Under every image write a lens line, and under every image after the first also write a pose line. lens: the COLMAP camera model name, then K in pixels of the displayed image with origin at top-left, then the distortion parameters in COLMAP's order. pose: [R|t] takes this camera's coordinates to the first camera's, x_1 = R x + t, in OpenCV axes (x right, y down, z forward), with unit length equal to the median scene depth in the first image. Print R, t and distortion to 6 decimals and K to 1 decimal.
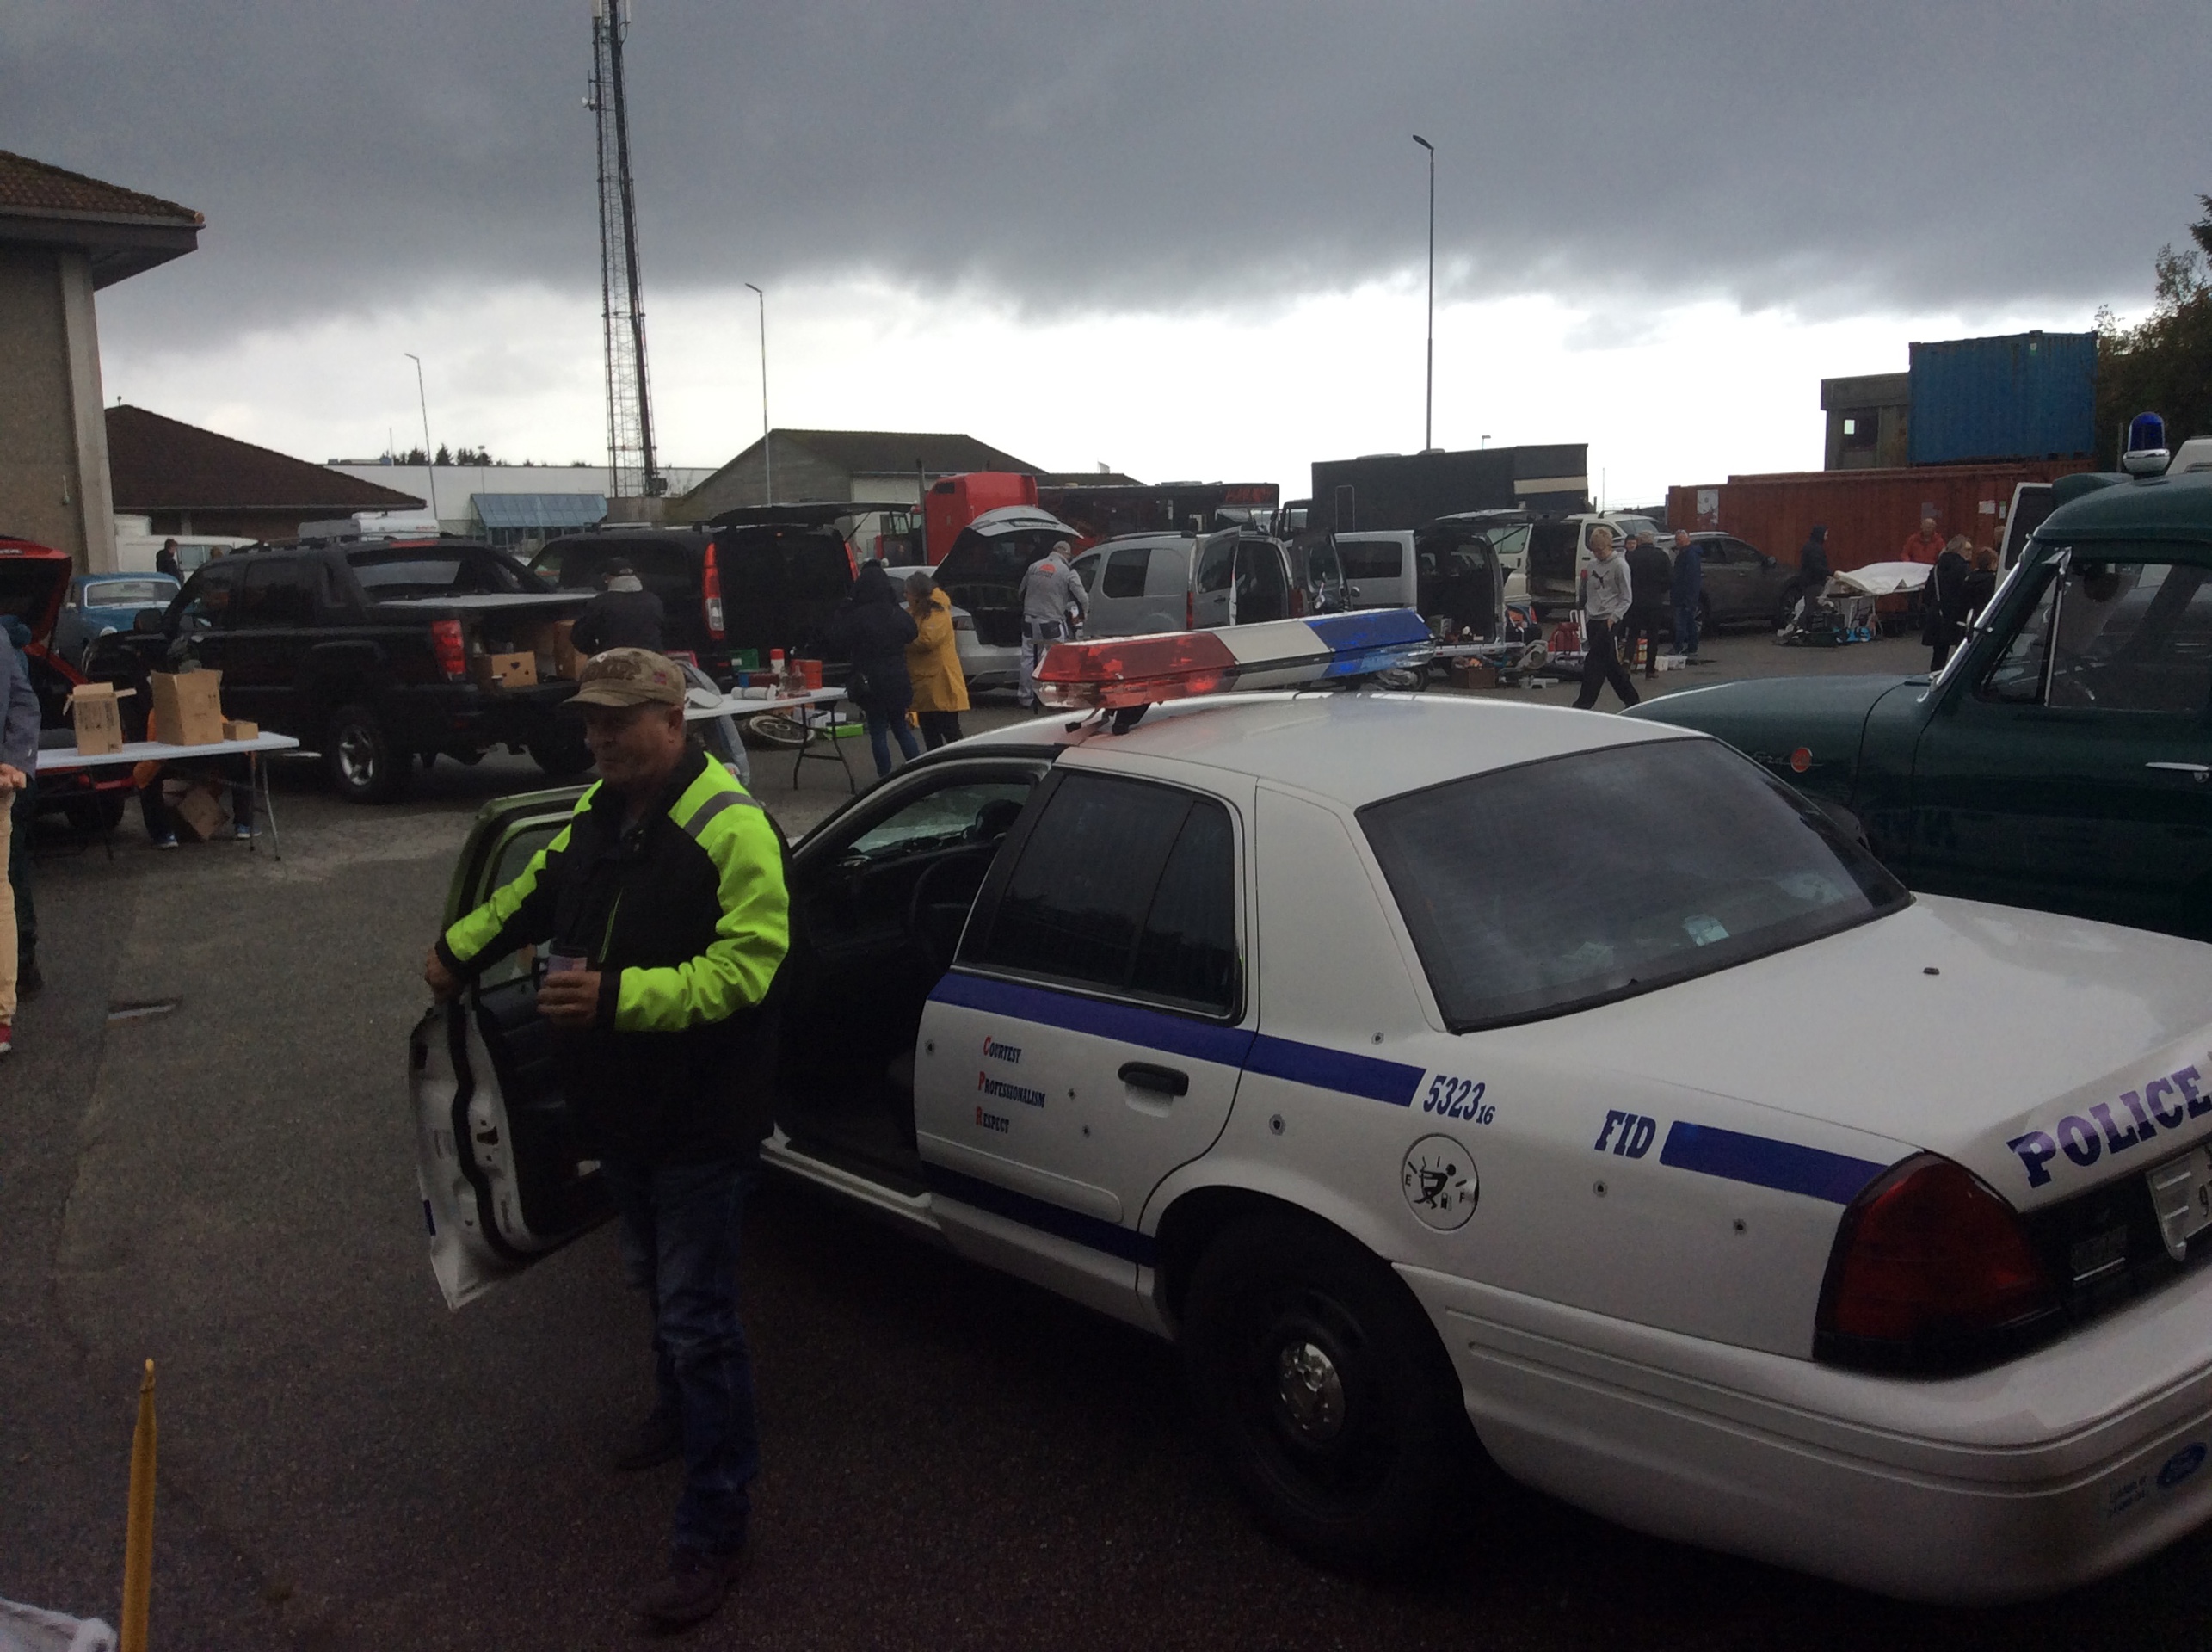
lens RADIAL K [[2296.0, 0, 1152.5], [0, 2296.0, 885.3], [0, 0, 1]] dist [0.147769, -0.491628]
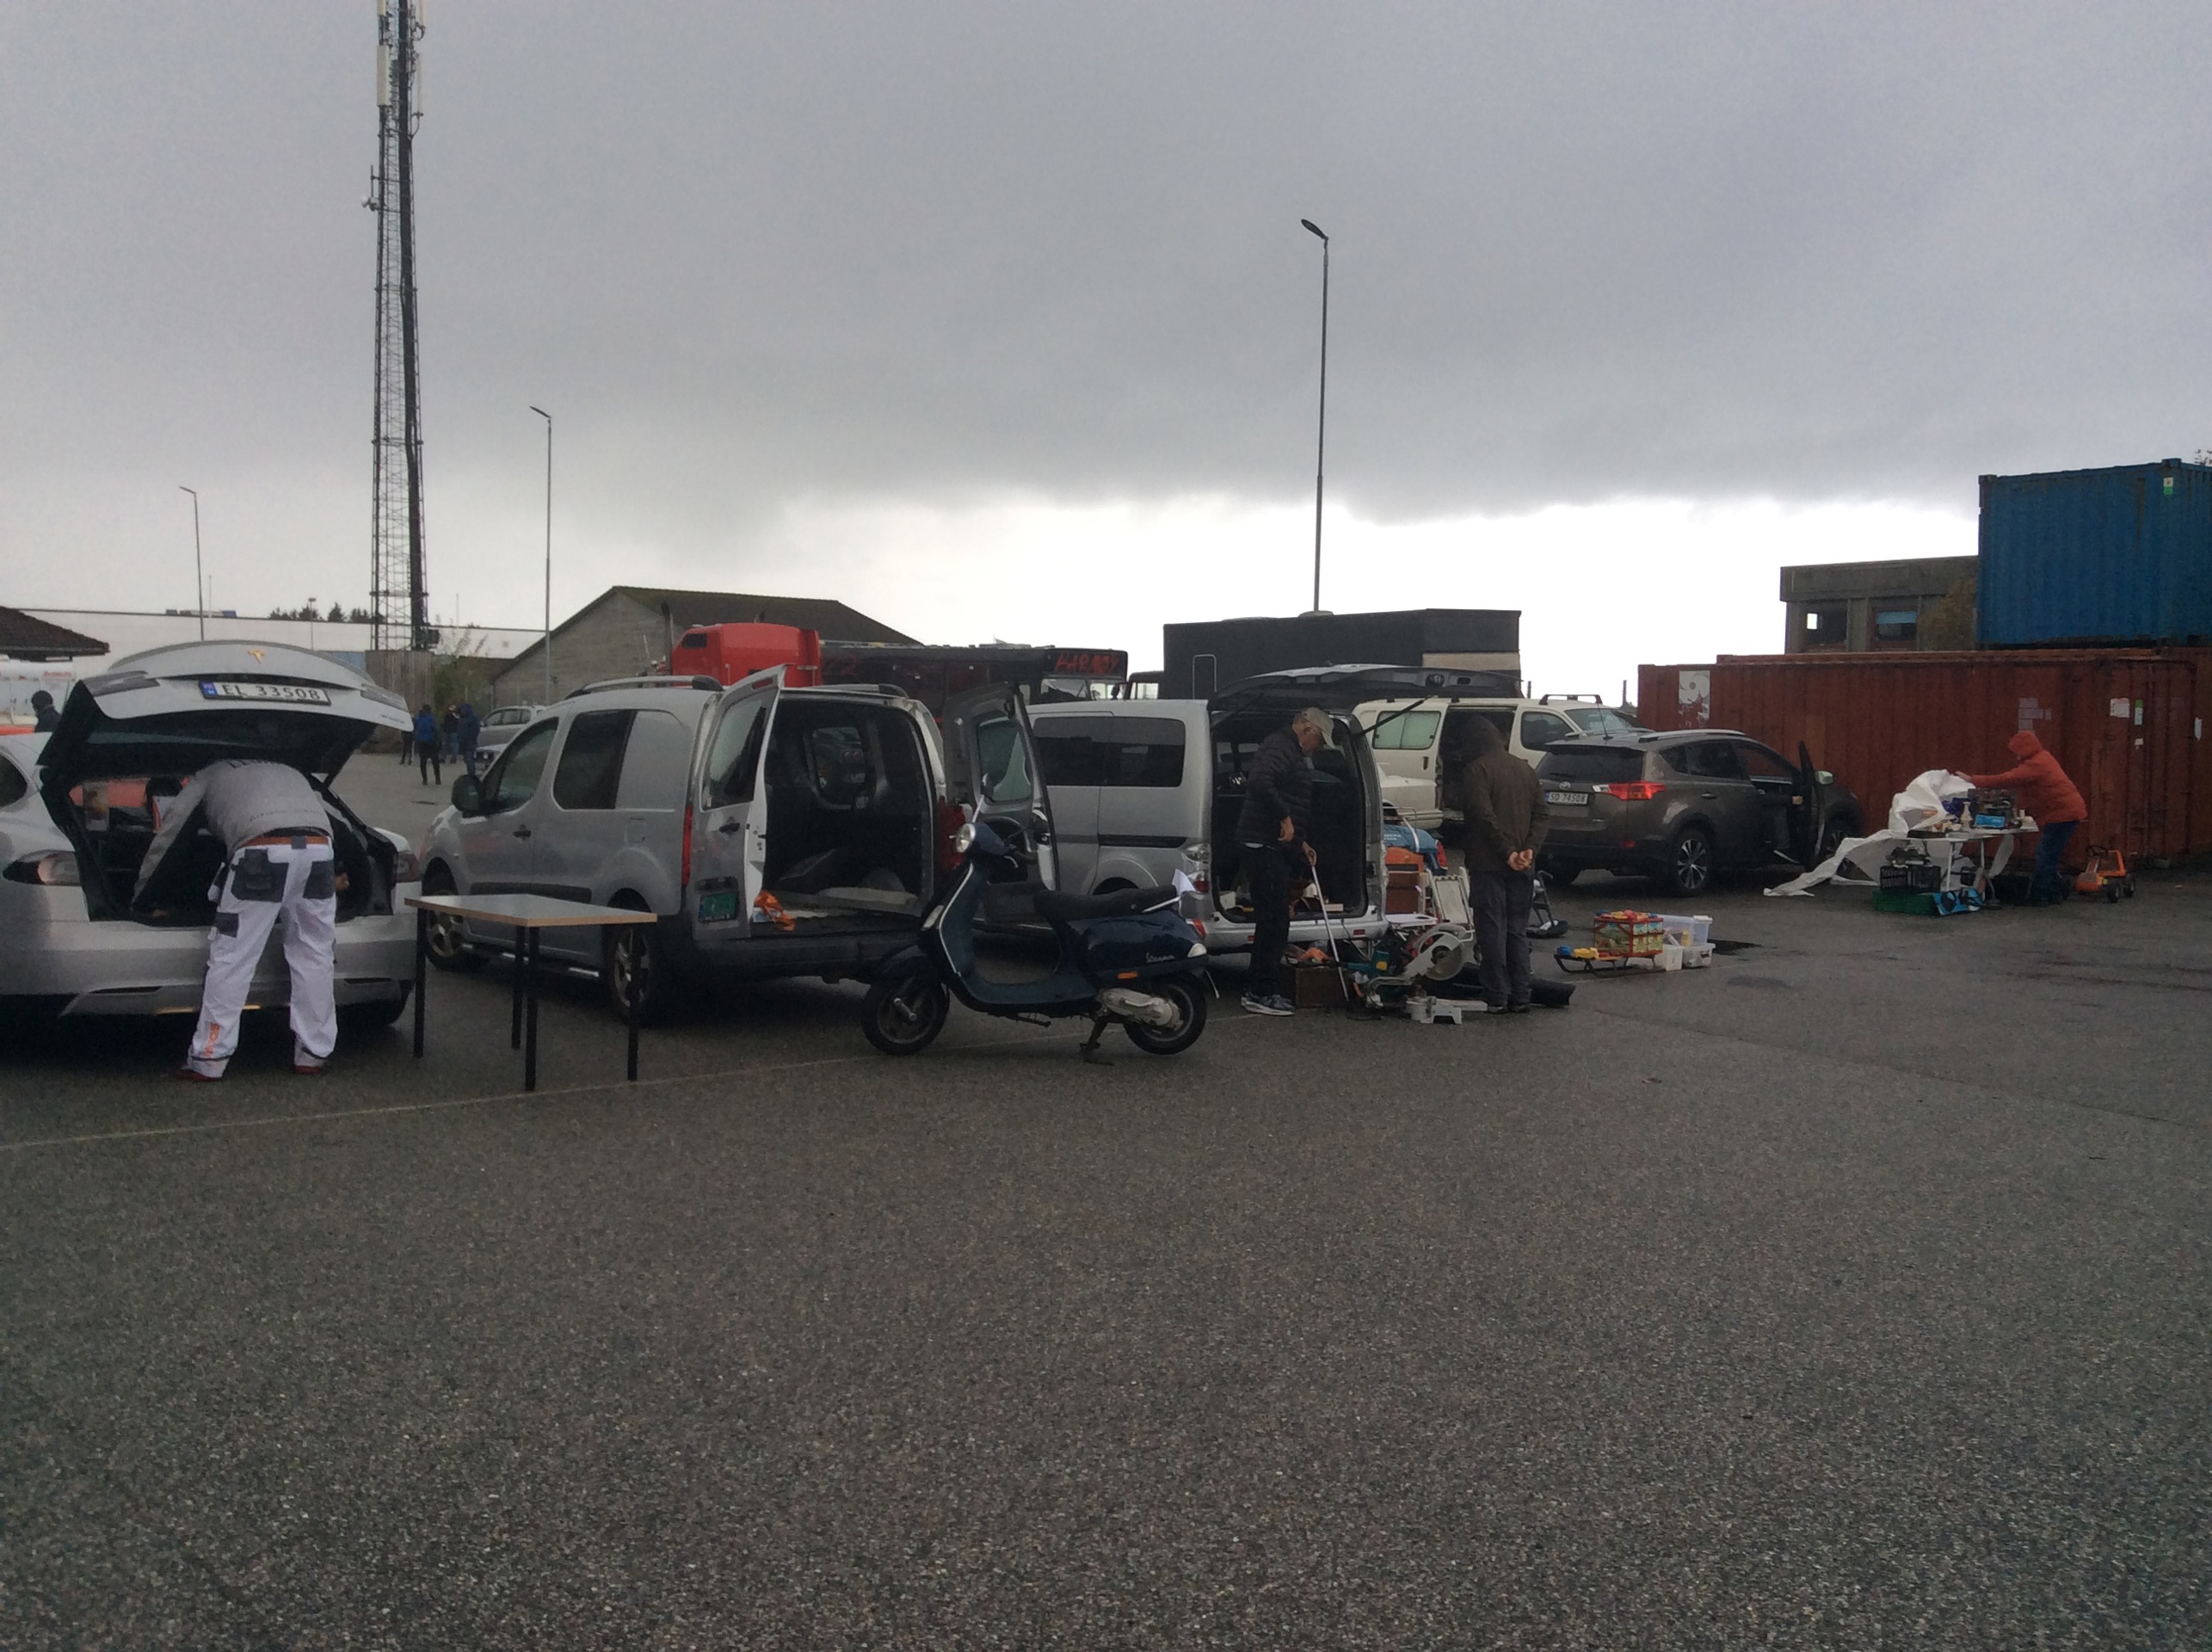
lens RADIAL K [[2060.0, 0, 1106.0], [0, 2060.0, 826.0], [0, 0, 1]] dist [-0.002819, -0.005585]
pose [[0.999398, 0.034461, -0.003909, 0.055001], [-0.034679, 0.994363, -0.100195, -0.046450], [0.000434, 0.100270, 0.994960, 0.323115]]
